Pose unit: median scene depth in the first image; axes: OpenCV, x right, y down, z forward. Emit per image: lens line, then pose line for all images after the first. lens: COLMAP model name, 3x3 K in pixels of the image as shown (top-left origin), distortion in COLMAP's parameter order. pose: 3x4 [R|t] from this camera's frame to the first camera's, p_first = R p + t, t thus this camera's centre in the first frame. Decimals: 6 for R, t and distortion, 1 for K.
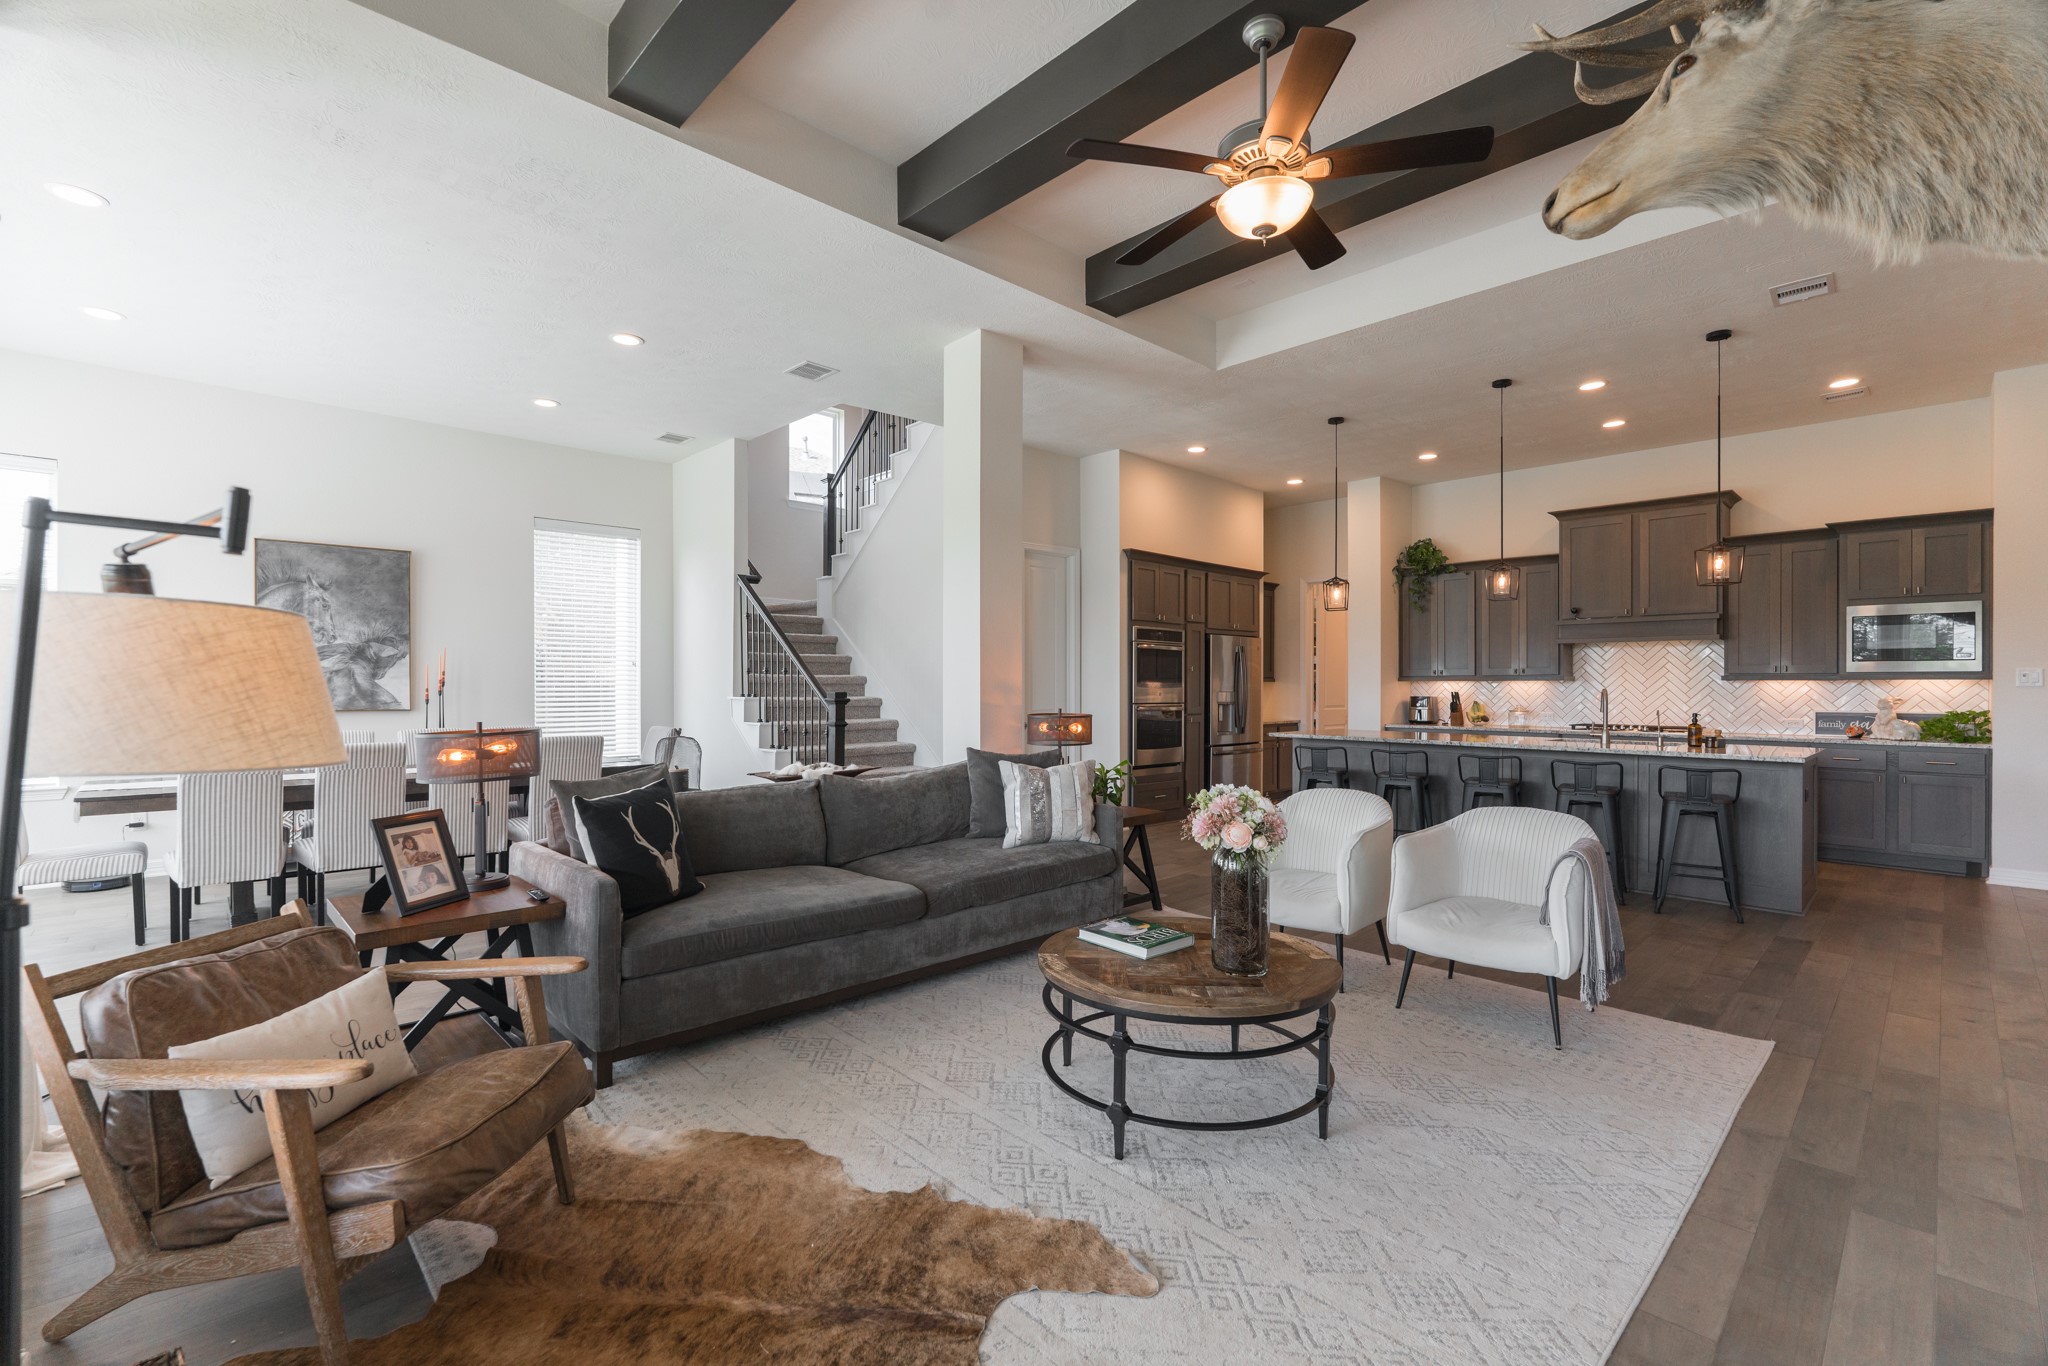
lens RADIAL K [[898.2, 0, 1024.0], [0, 898.2, 683.0], [0, 0, 1]] dist [-0.002868, -0.000408]
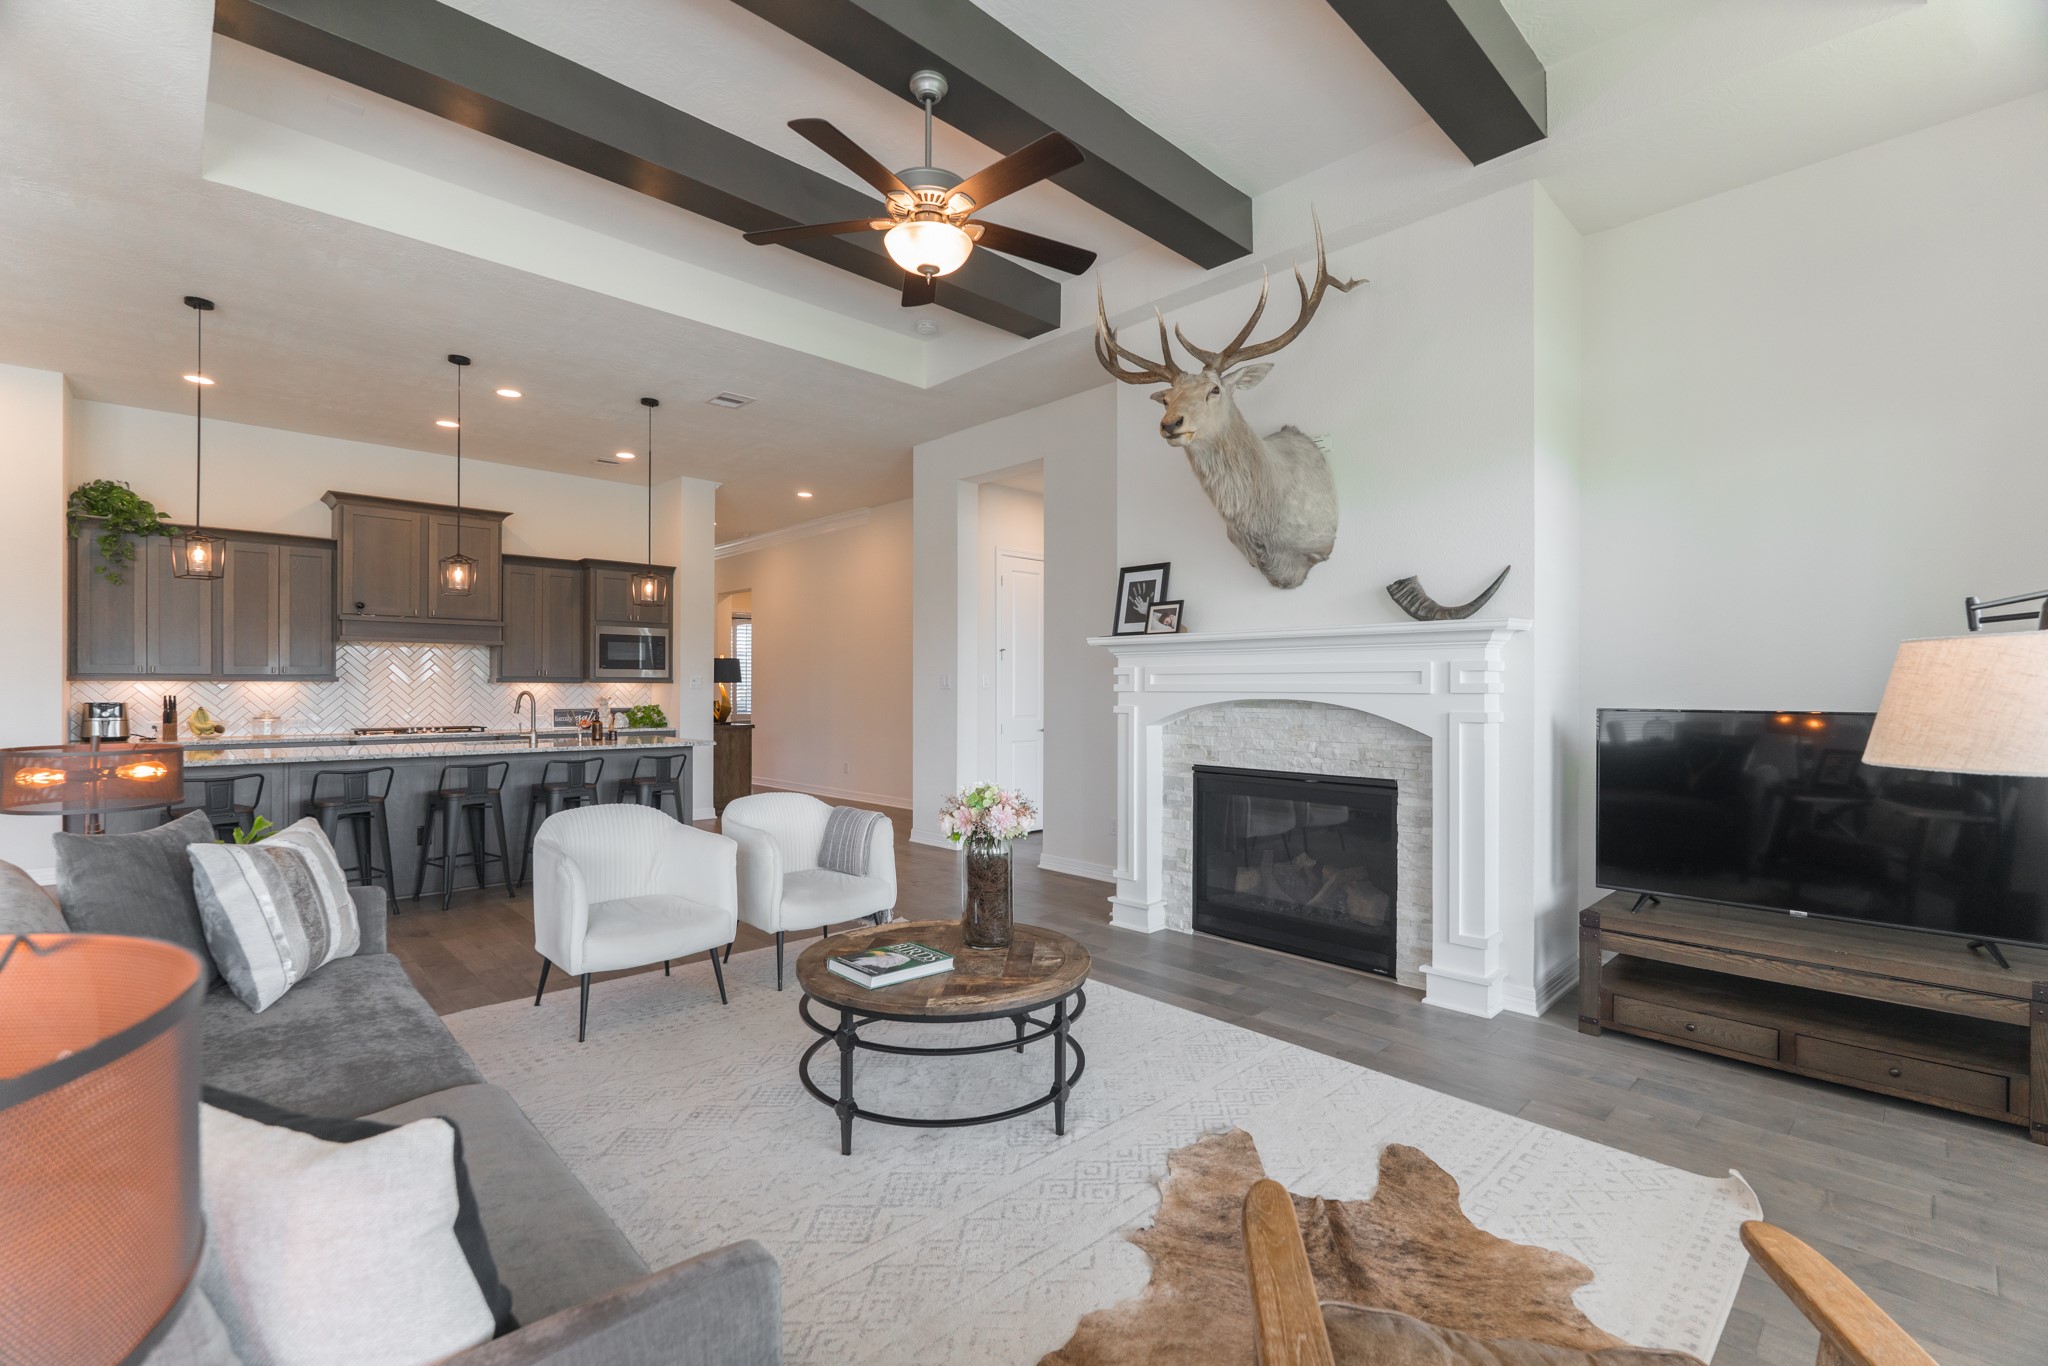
lens RADIAL K [[898.2, 0, 1024.0], [0, 898.2, 683.0], [0, 0, 1]] dist [-0.002868, -0.000408]
pose [[-0.001913, 0.004719, 0.999987, -0.336651], [-0.004306, 0.999980, -0.004727, -0.000341], [-0.999989, -0.004315, -0.001893, 0.366694]]
